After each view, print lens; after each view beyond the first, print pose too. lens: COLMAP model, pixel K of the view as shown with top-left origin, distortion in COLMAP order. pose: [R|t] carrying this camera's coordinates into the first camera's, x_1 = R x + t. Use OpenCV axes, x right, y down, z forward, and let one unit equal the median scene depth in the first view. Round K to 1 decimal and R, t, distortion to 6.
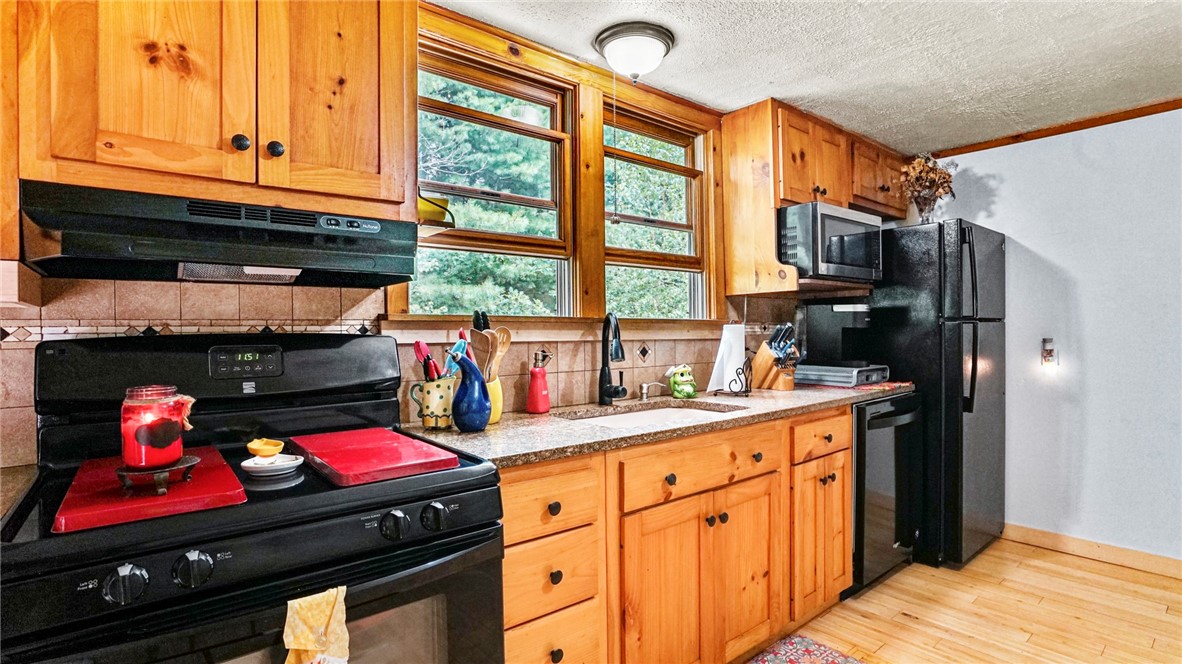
lens RADIAL K [[572.6, 0, 591.0], [0, 572.6, 332.0], [0, 0, 1]] dist [-0.063281, 0.026297]
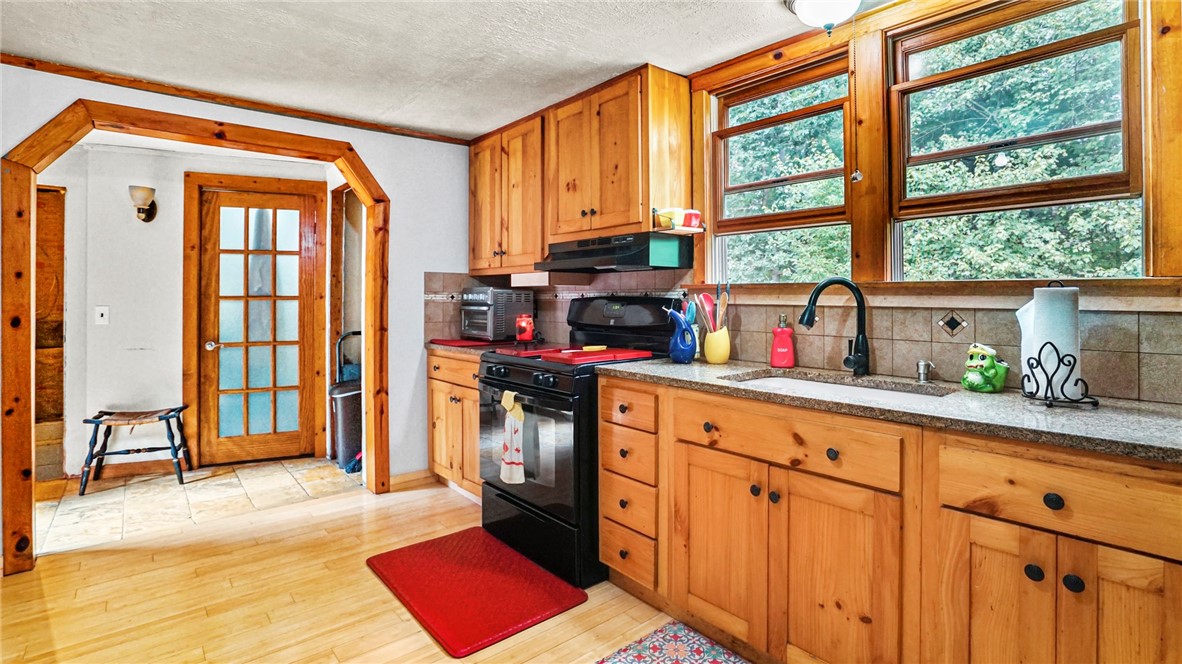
lens RADIAL K [[559.6, 0, 591.9], [0, 559.6, 292.2], [0, 0, 1]] dist [-0.059629, 0.023158]
pose [[0.010071, 0.000530, -0.999949, 0.881669], [0.001664, 0.999998, 0.000547, -0.009034], [0.999948, -0.001670, 0.010070, 0.532959]]
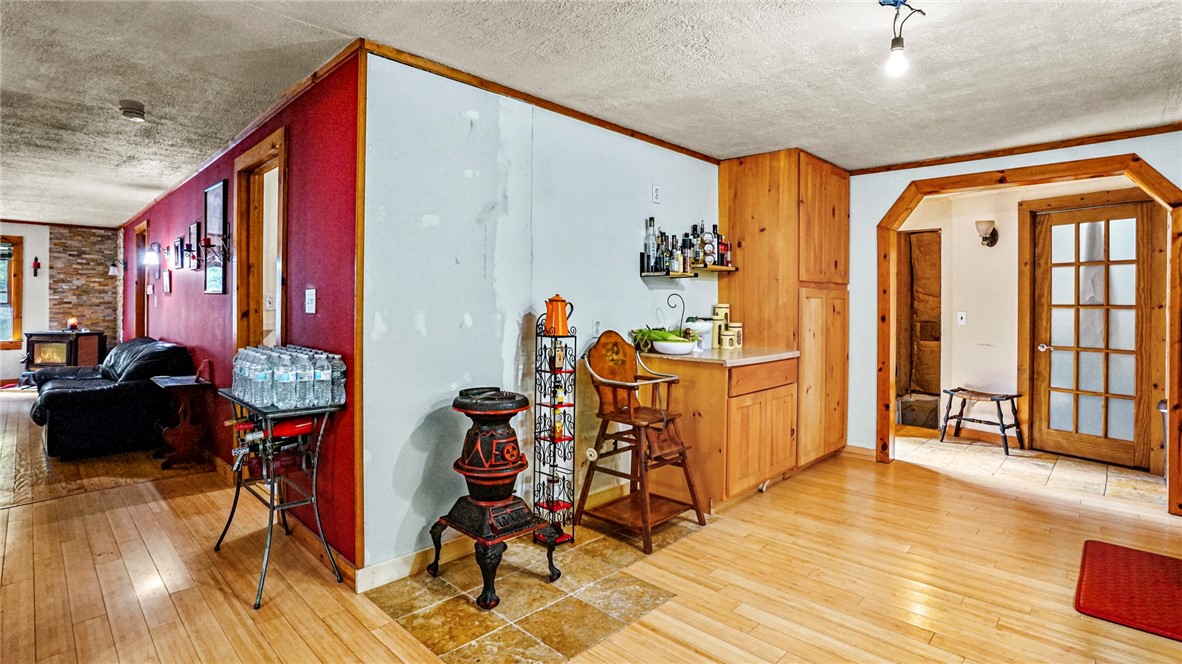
lens RADIAL K [[566.3, 0, 583.2], [0, 566.3, 299.0], [0, 0, 1]] dist [-0.060020, 0.022630]
pose [[-0.994637, 0.001592, -0.103412, 1.027455], [0.002207, 0.999981, -0.005833, -0.010272], [0.103401, -0.006030, -0.994621, 1.181529]]
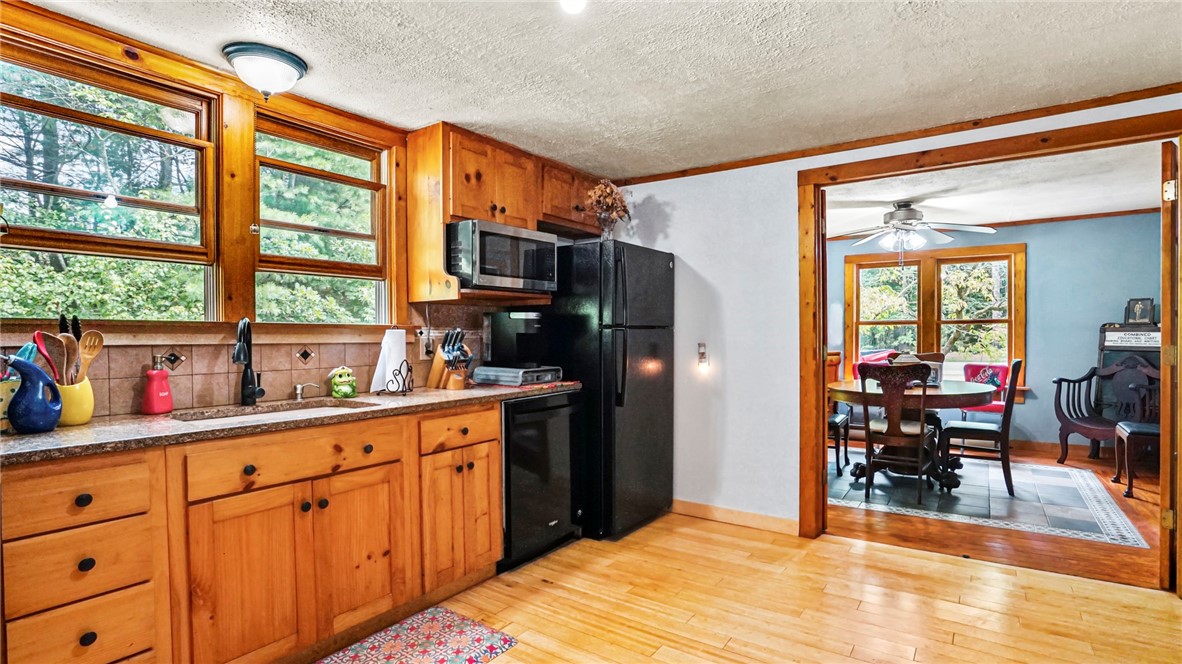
lens RADIAL K [[572.7, 0, 597.9], [0, 572.7, 346.1], [0, 0, 1]] dist [-0.064803, 0.026203]
pose [[0.962333, 0.000651, 0.271871, 0.349234], [-0.005840, 0.999816, 0.018279, -0.003684], [-0.271809, -0.019178, 0.962160, -0.155812]]
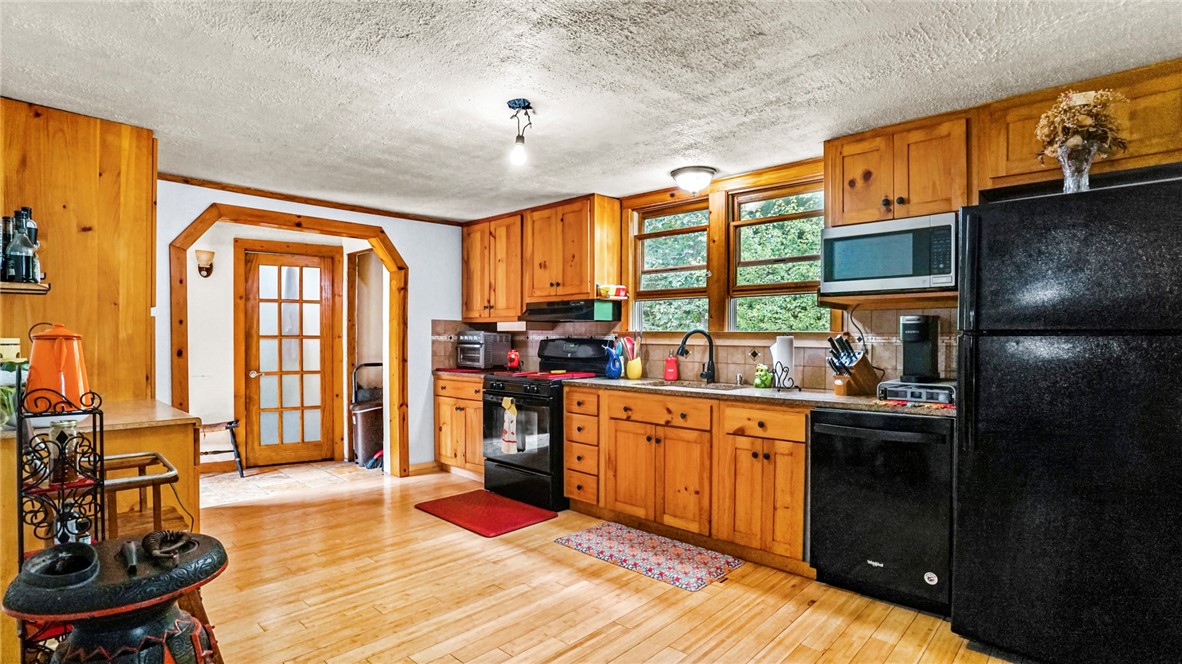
lens RADIAL K [[572.7, 0, 597.9], [0, 572.7, 346.1], [0, 0, 1]] dist [-0.064803, 0.026203]
pose [[0.130104, 0.026259, -0.991153, 1.590854], [-0.006360, 0.999651, 0.025649, -0.022931], [0.991480, 0.002966, 0.130225, 0.432361]]
